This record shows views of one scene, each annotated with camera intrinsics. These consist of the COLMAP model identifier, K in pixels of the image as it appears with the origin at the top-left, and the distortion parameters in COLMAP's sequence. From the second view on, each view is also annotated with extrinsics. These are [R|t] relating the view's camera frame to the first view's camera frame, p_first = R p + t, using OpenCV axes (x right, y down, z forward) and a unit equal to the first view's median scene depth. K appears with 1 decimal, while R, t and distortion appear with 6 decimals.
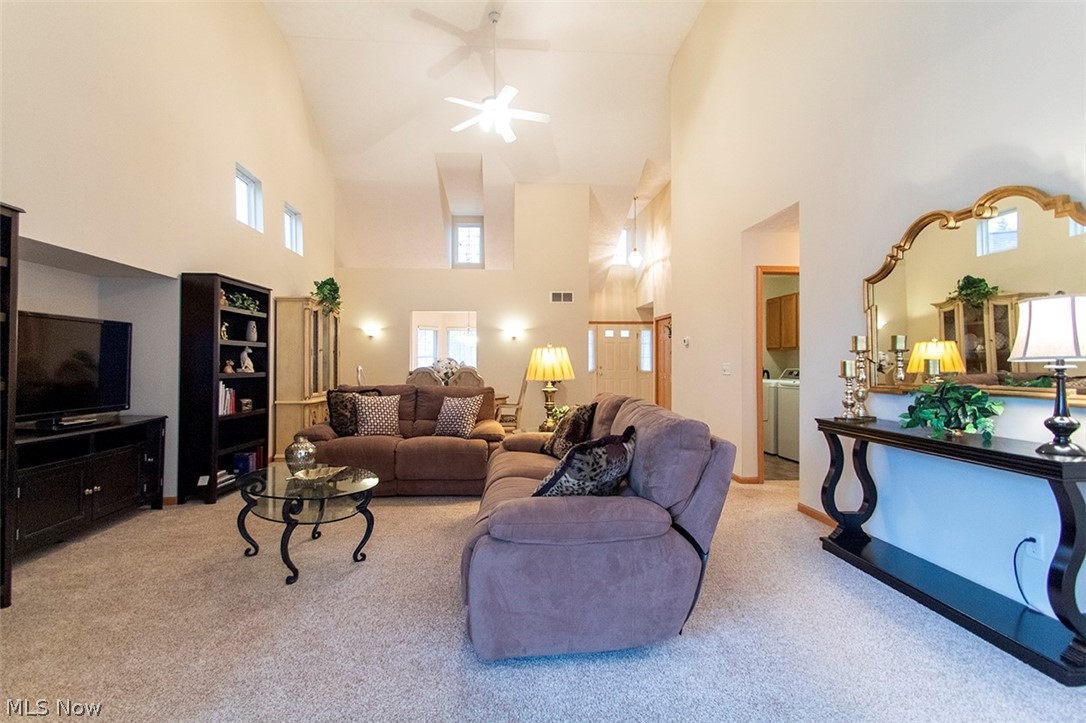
lens RADIAL K [[505.5, 0, 540.1], [0, 505.5, 354.7], [0, 0, 1]] dist [0.000599, 0.000102]
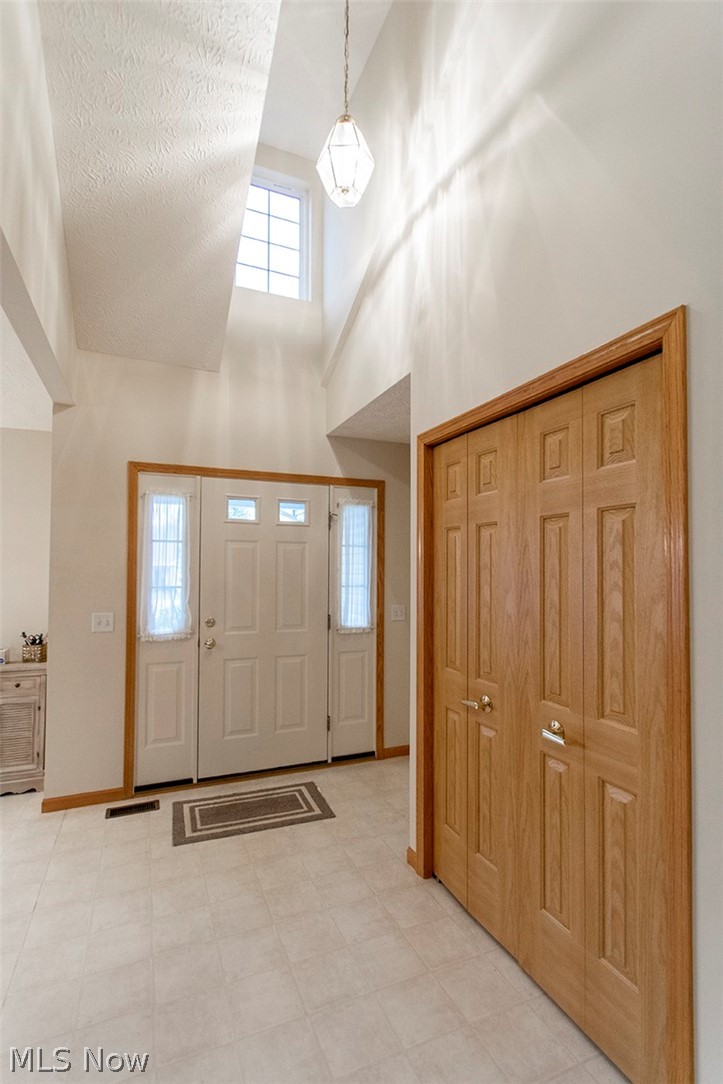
lens RADIAL K [[504.5, 0, 358.5], [0, 504.5, 547.6], [0, 0, 1]] dist [0.000599, 0.000102]
pose [[0.951059, 0.018011, 0.308484, 0.110572], [-0.006986, 0.999298, -0.036806, -0.008201], [-0.308930, 0.032850, 0.950517, 0.689752]]
